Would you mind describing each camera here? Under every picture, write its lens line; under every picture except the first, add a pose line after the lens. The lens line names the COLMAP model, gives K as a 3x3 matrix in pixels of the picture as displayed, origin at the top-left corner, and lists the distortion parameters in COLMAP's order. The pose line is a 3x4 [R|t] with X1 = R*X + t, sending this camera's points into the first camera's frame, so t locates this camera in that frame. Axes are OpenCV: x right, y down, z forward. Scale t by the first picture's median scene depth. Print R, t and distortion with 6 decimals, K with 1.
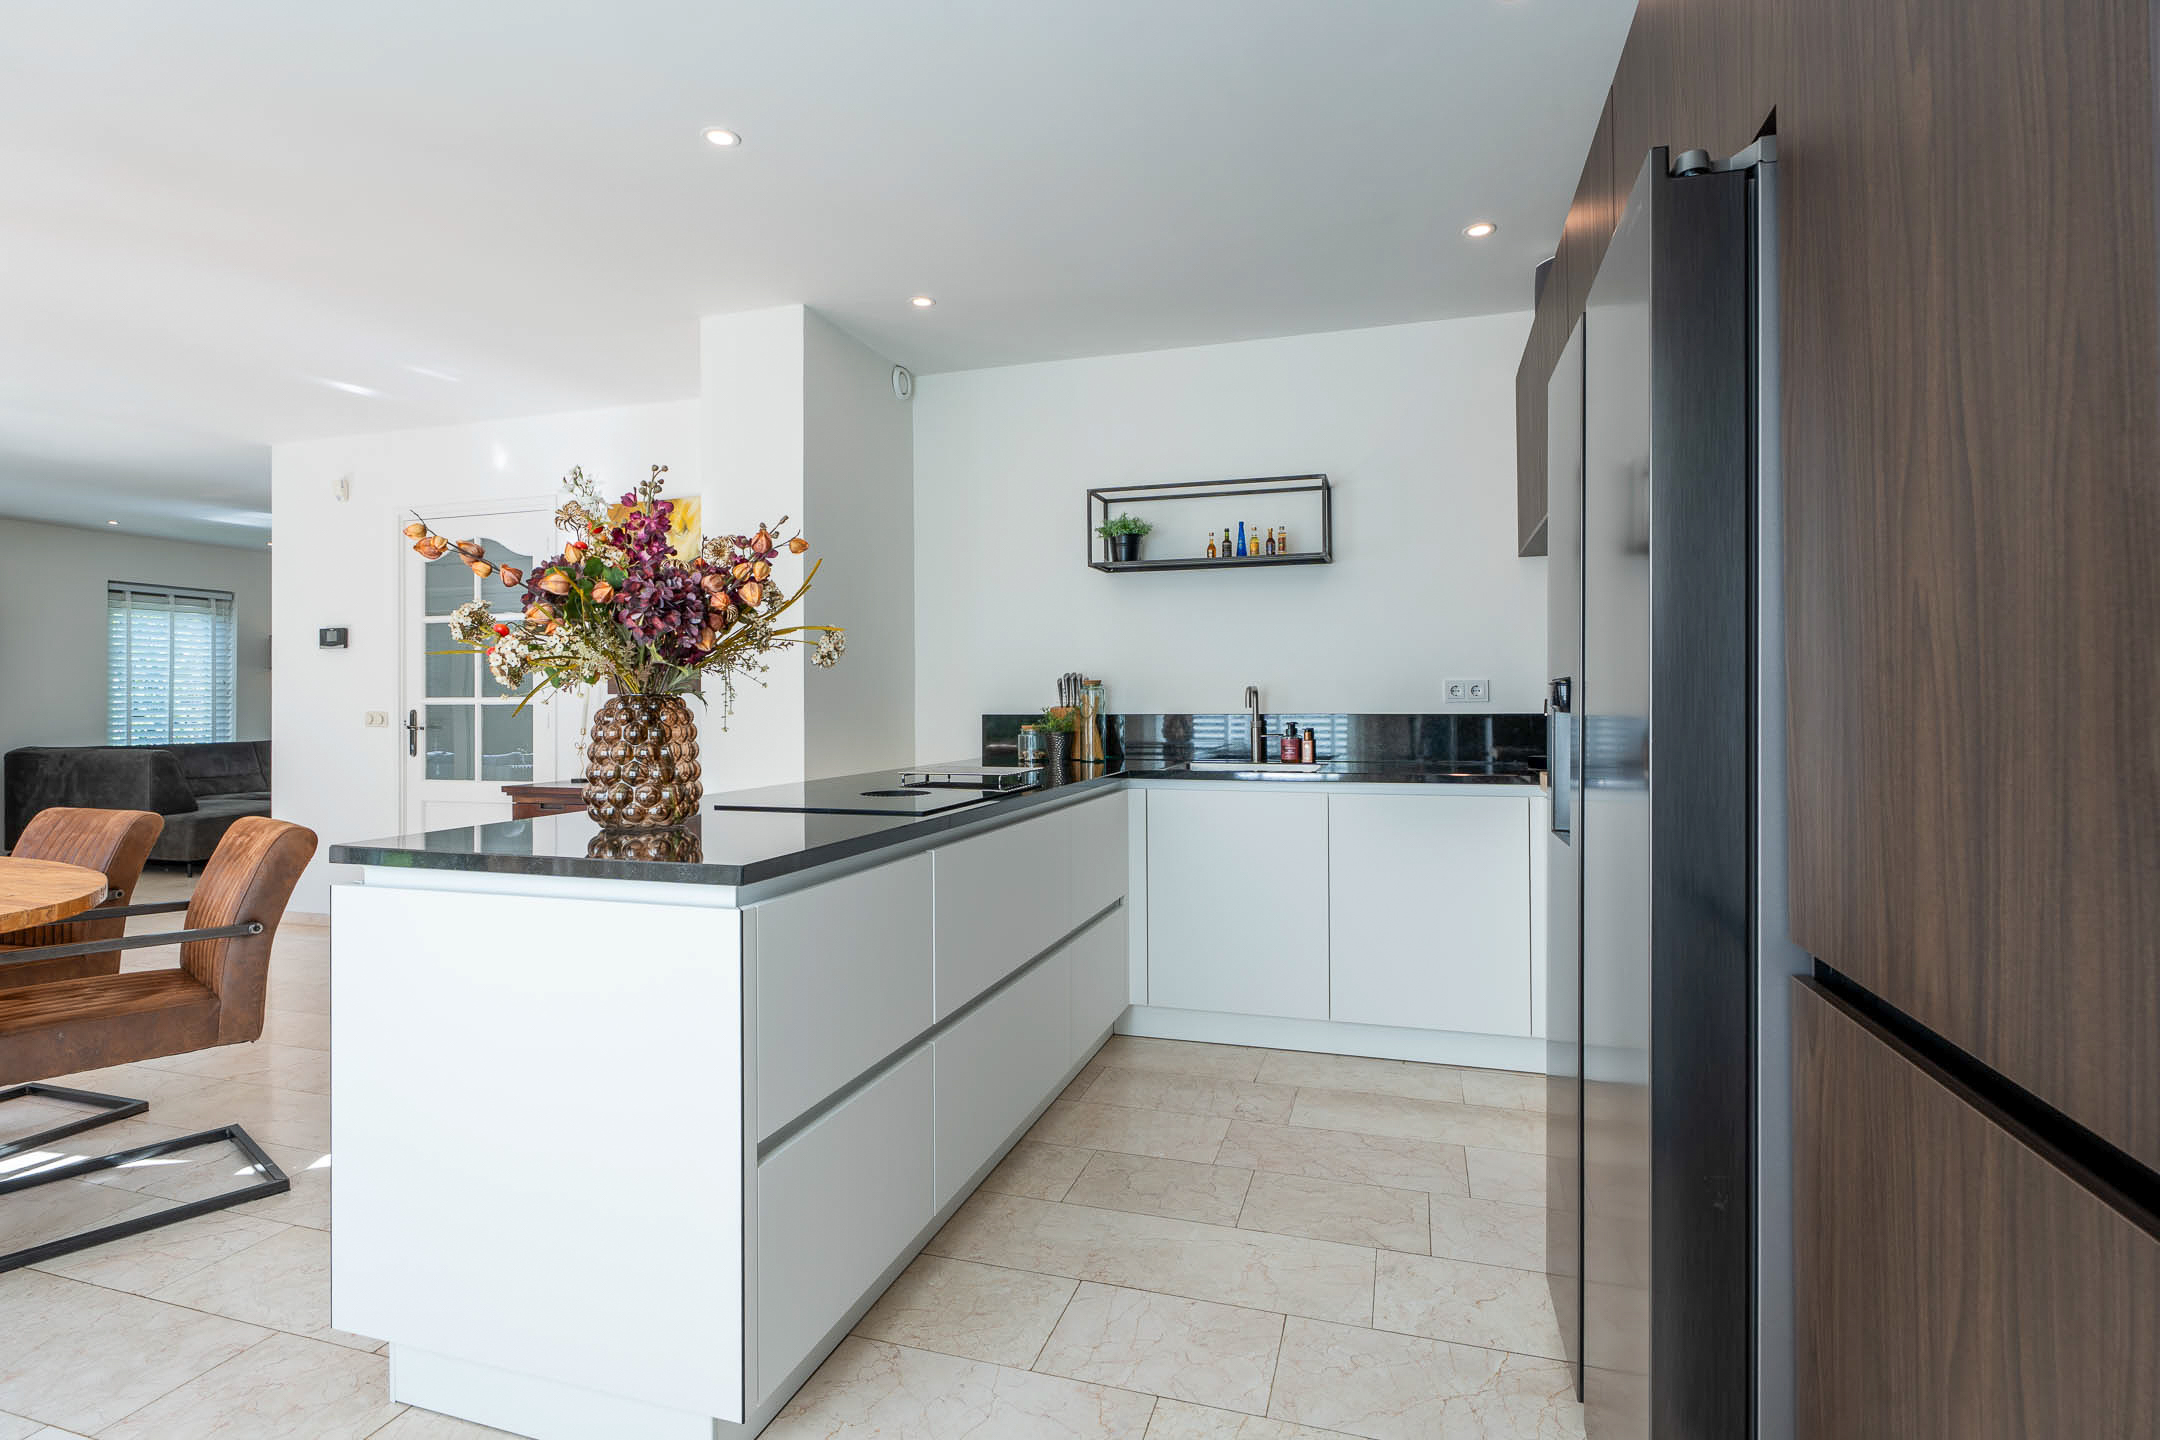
lens RADIAL K [[1037.7, 0, 1098.3], [0, 1037.7, 690.0], [0, 0, 1]] dist [-0.014212, -0.000578]
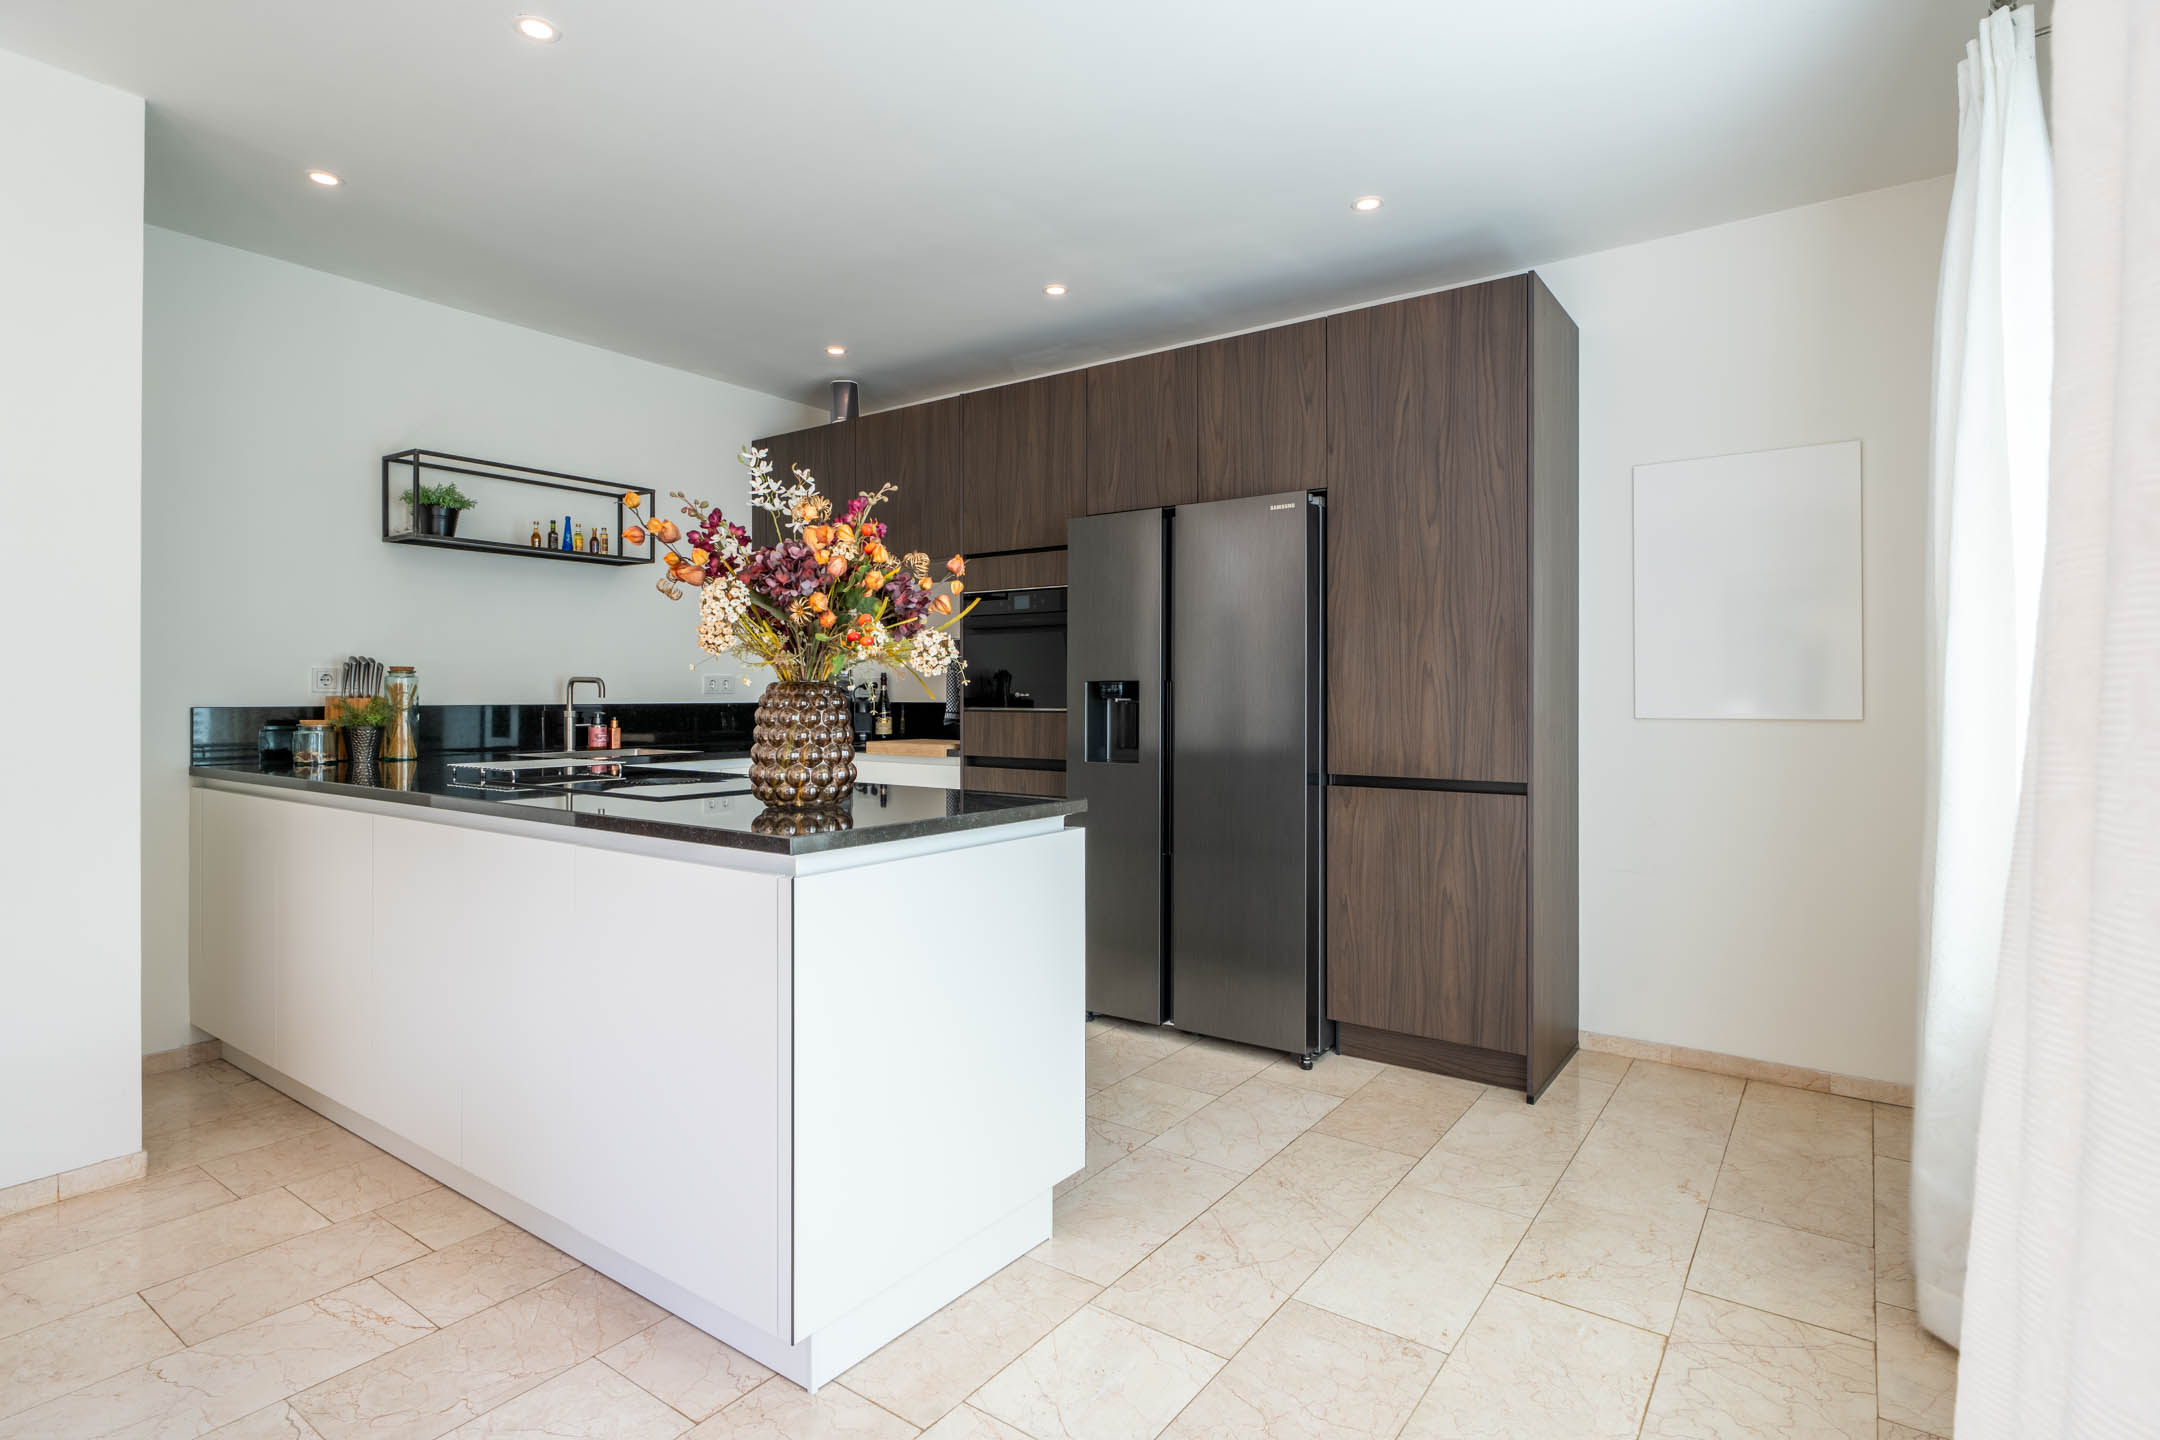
lens RADIAL K [[1077.4, 0, 1072.8], [0, 1077.4, 715.8], [0, 0, 1]] dist [0.003979, 0.000481]
pose [[0.318067, -0.018185, 0.947894, -0.708239], [-0.008492, 0.999721, 0.022028, 0.007433], [-0.948030, -0.015056, 0.317824, 0.180551]]
